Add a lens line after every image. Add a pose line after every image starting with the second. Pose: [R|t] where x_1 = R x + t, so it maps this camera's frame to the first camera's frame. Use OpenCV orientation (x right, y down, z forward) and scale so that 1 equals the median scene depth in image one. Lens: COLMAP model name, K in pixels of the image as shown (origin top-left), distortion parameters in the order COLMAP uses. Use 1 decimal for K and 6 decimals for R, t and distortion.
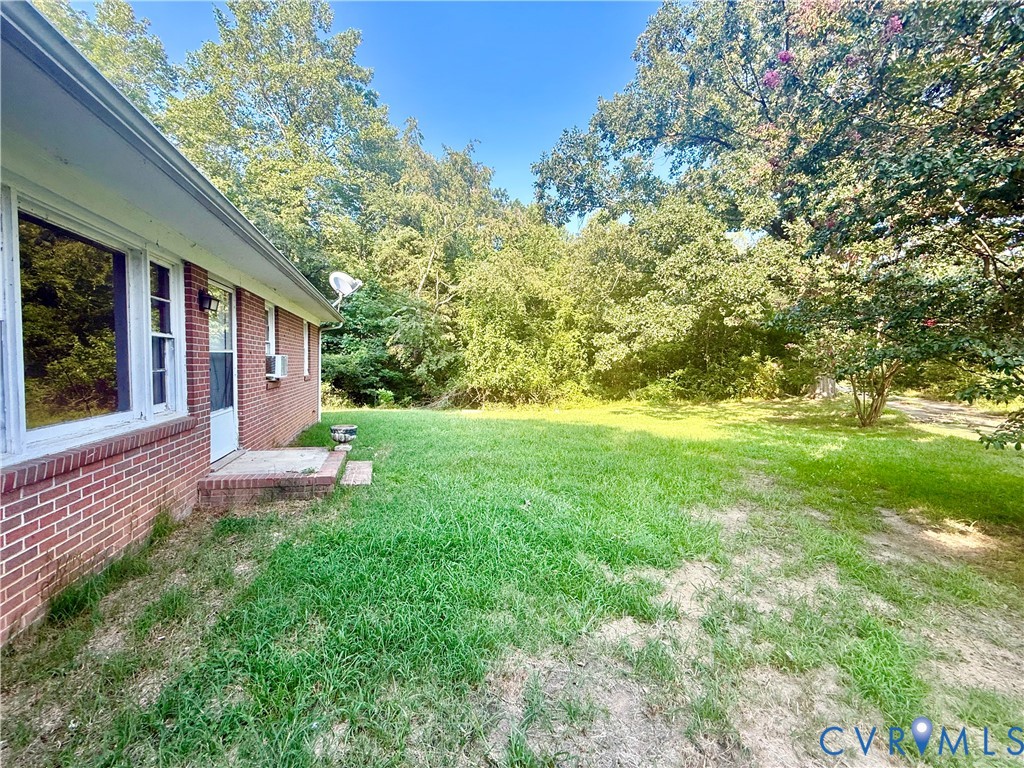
lens RADIAL K [[409.8, 0, 512.7], [0, 409.8, 383.0], [0, 0, 1]] dist [0.000896, 0.000199]
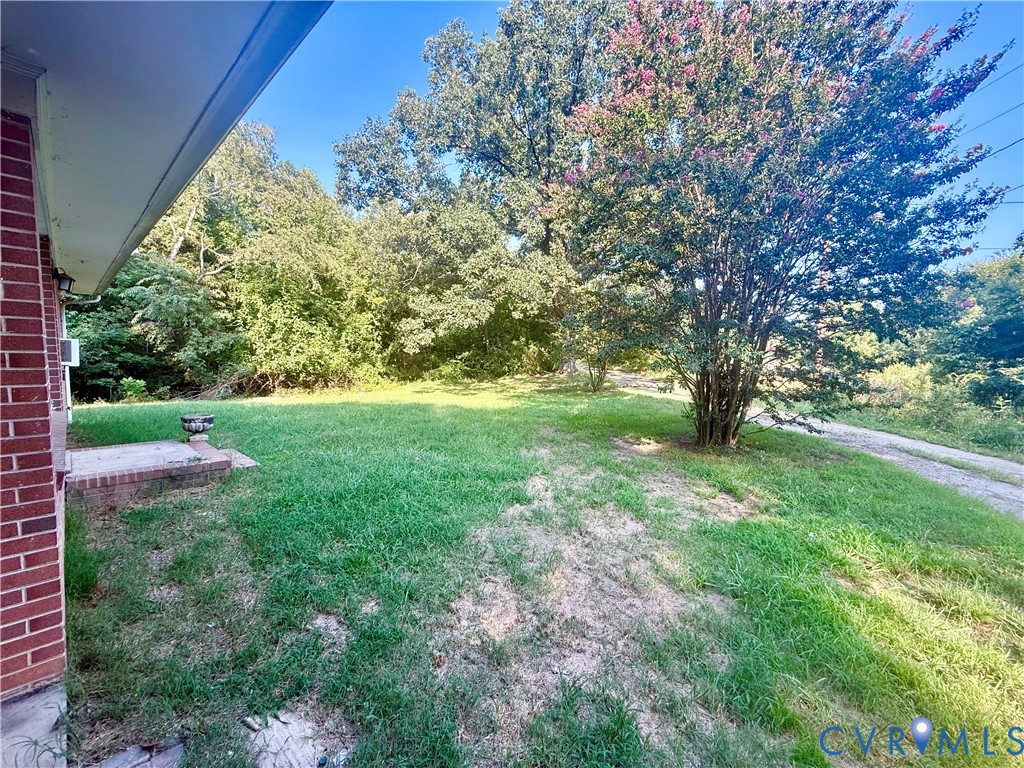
lens RADIAL K [[409.8, 0, 512.7], [0, 409.8, 382.7], [0, 0, 1]] dist [0.000896, 0.000199]
pose [[0.860476, -0.041660, 0.507785, -0.095815], [0.019232, 0.998597, 0.049336, -0.001557], [-0.509128, -0.032687, 0.860070, -0.071119]]
